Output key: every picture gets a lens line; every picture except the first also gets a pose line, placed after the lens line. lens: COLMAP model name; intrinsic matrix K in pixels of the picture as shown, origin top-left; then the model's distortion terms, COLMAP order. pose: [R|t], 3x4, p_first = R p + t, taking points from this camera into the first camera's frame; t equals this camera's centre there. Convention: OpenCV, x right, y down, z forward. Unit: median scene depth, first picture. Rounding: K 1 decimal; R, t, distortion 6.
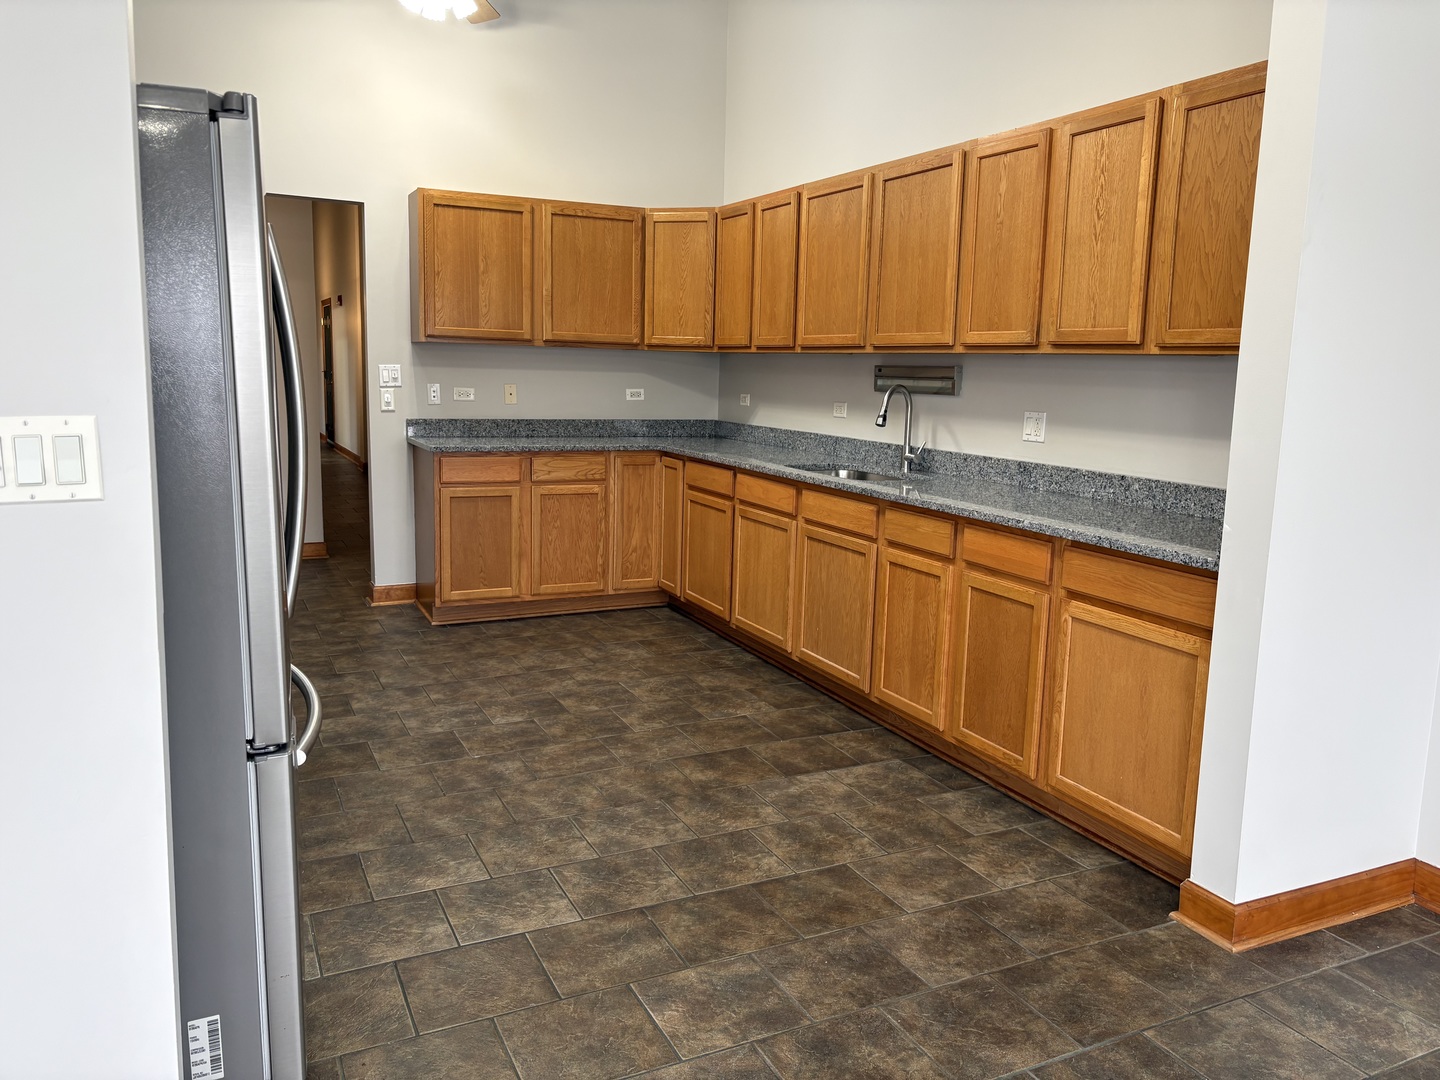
lens RADIAL K [[1093.9, 0, 728.6], [0, 1093.9, 532.2], [0, 0, 1]] dist [0.119166, -0.188964]
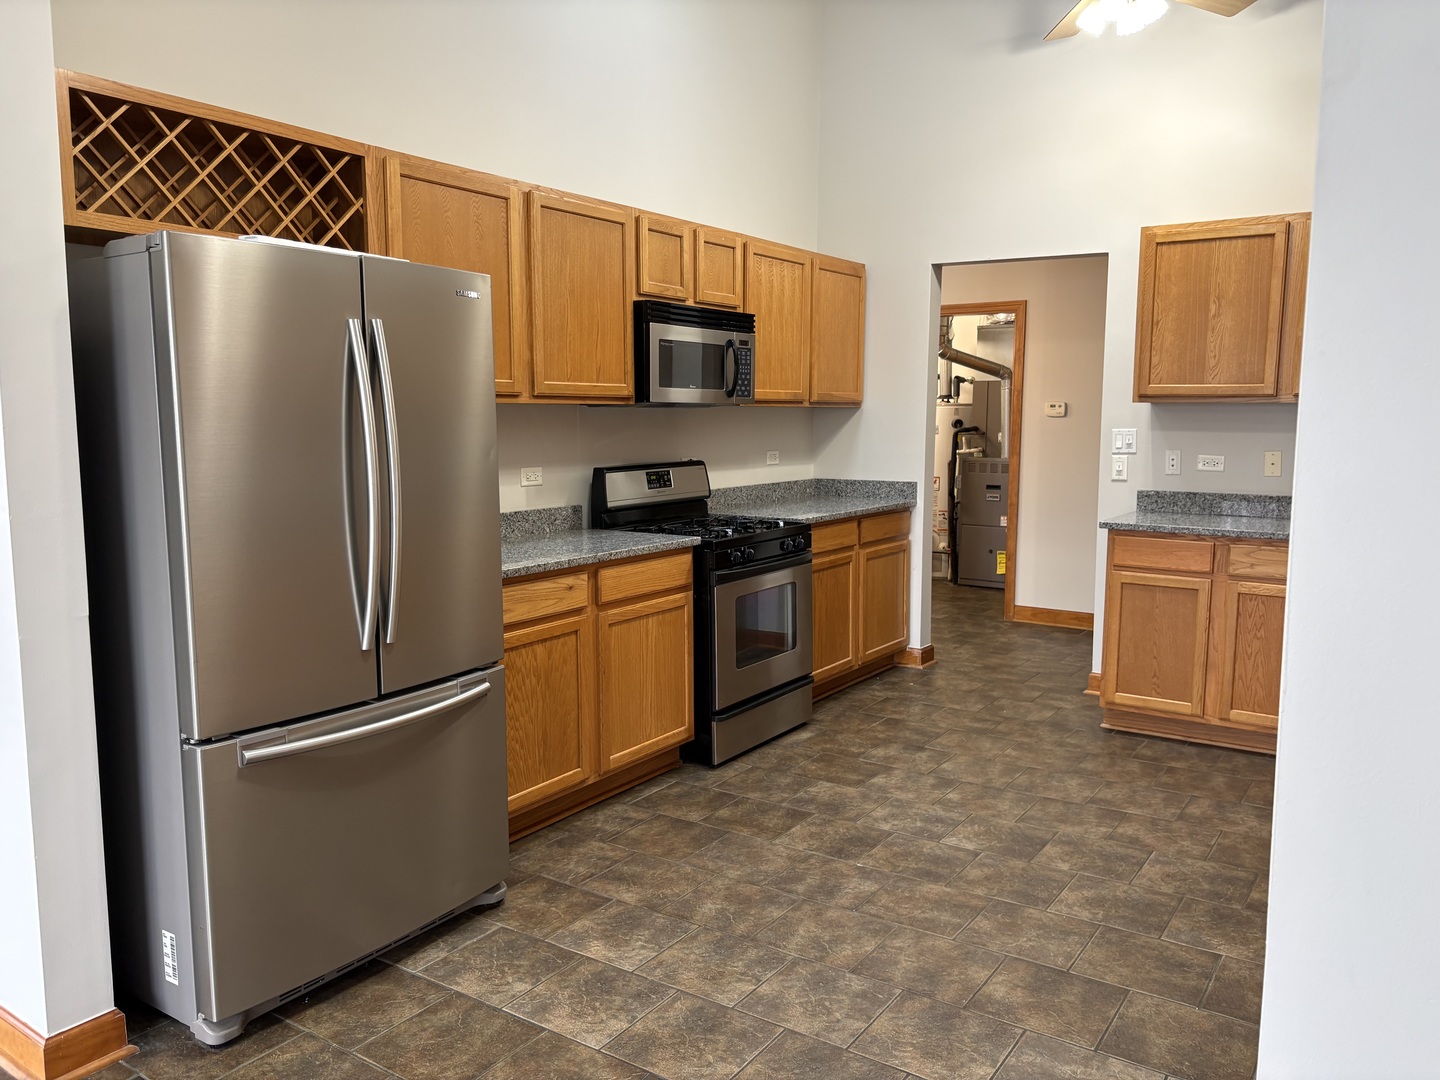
lens RADIAL K [[1099.5, 0, 724.5], [0, 1099.5, 543.7], [0, 0, 1]] dist [0.073173, -0.122170]
pose [[0.498784, 0.083136, -0.862730, 0.424494], [-0.121617, 0.992254, 0.025306, -0.058780], [0.858151, 0.092300, 0.505031, 0.384004]]
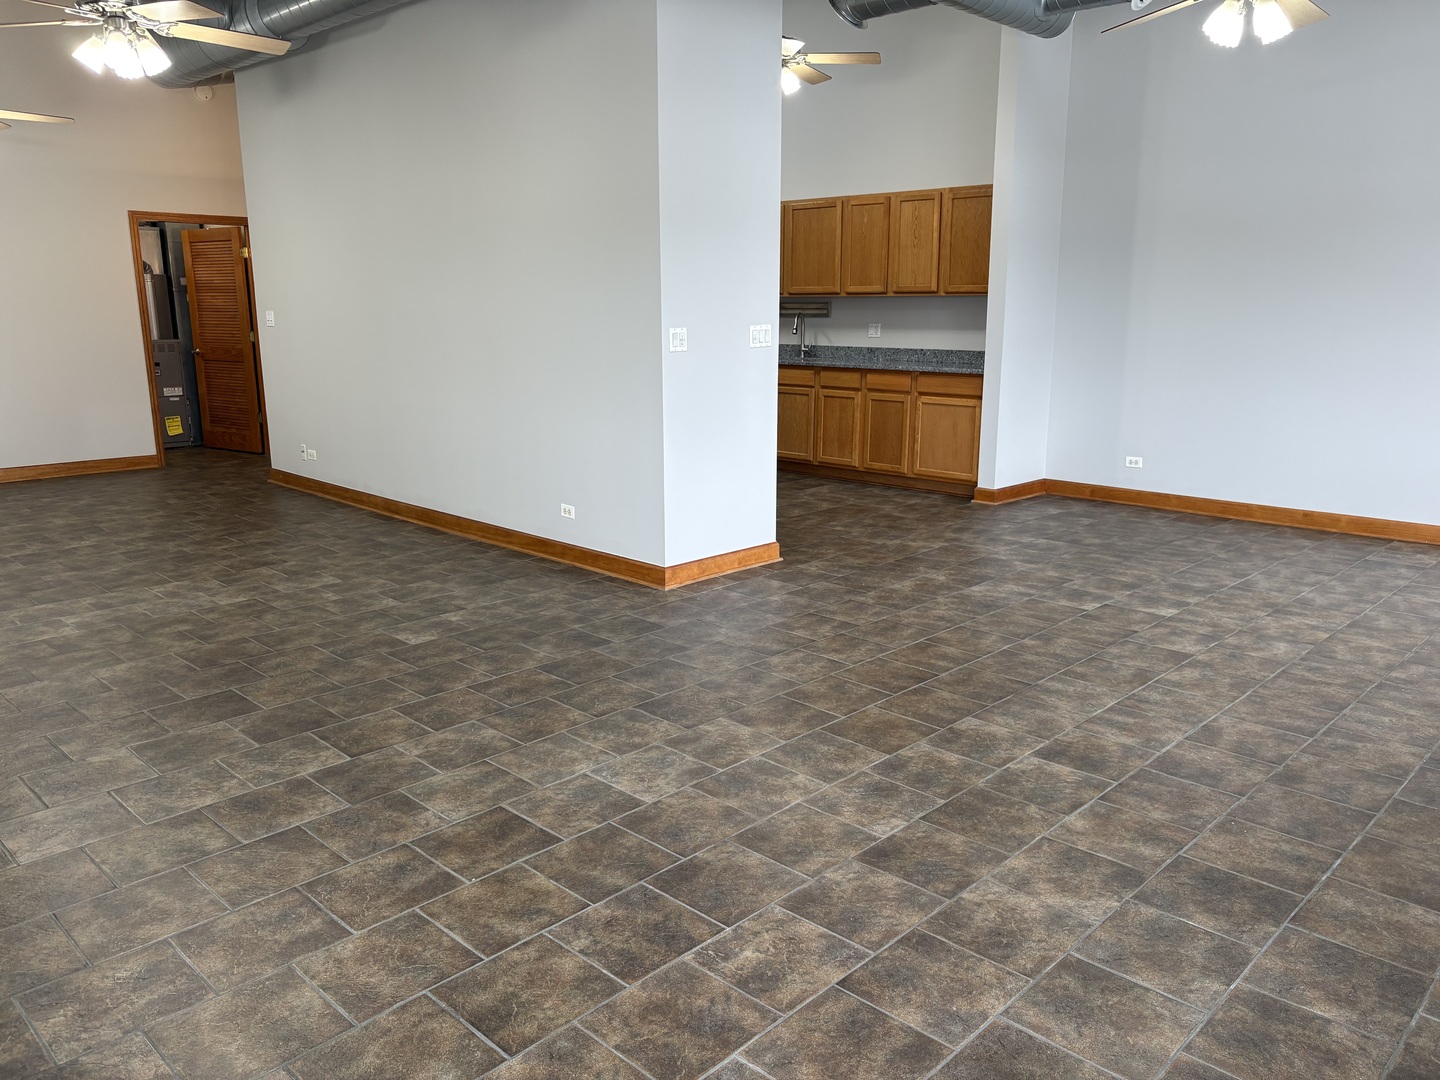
lens RADIAL K [[1079.3, 0, 720.0], [0, 1079.3, 540.0], [0, 0, 1]] dist [0.062663, -0.067488]
pose [[0.941447, -0.097216, 0.322841, -0.715531], [0.075265, 0.993963, 0.079826, 0.117231], [-0.328653, -0.050853, 0.943081, -0.895359]]
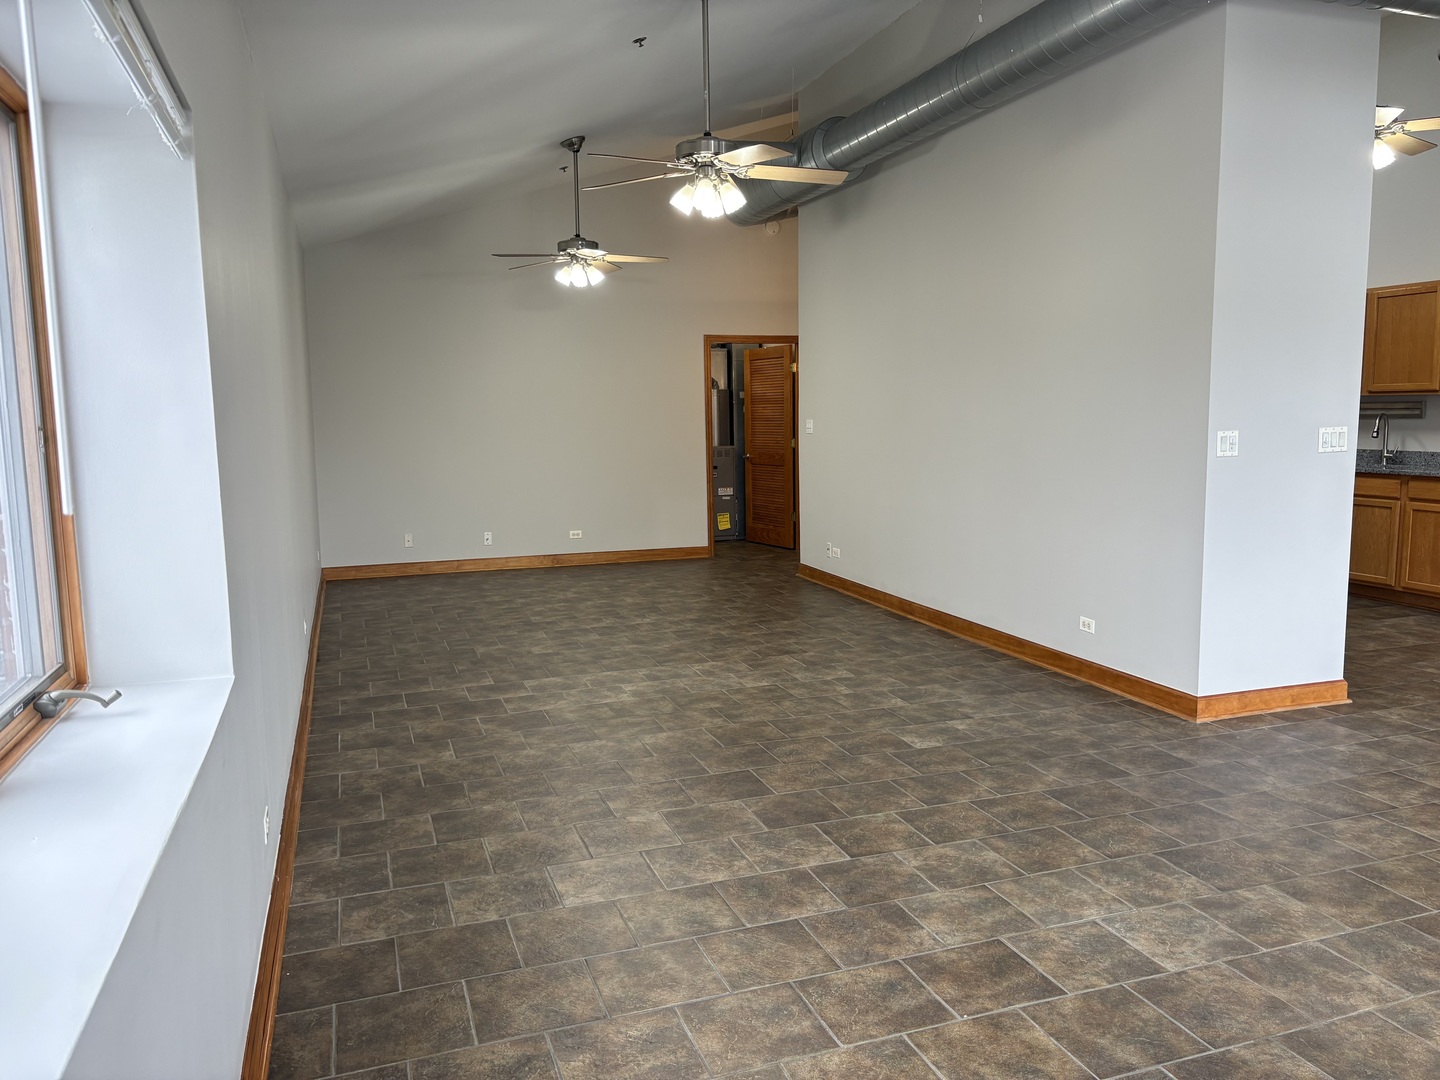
lens RADIAL K [[1090.3, 0, 682.8], [0, 1090.3, 546.1], [0, 0, 1]] dist [-0.030651, -0.000298]
pose [[0.986785, -0.023536, -0.160318, -0.715811], [0.018431, 0.999277, -0.033256, 0.116727], [0.160985, 0.029862, 0.986505, -0.888632]]
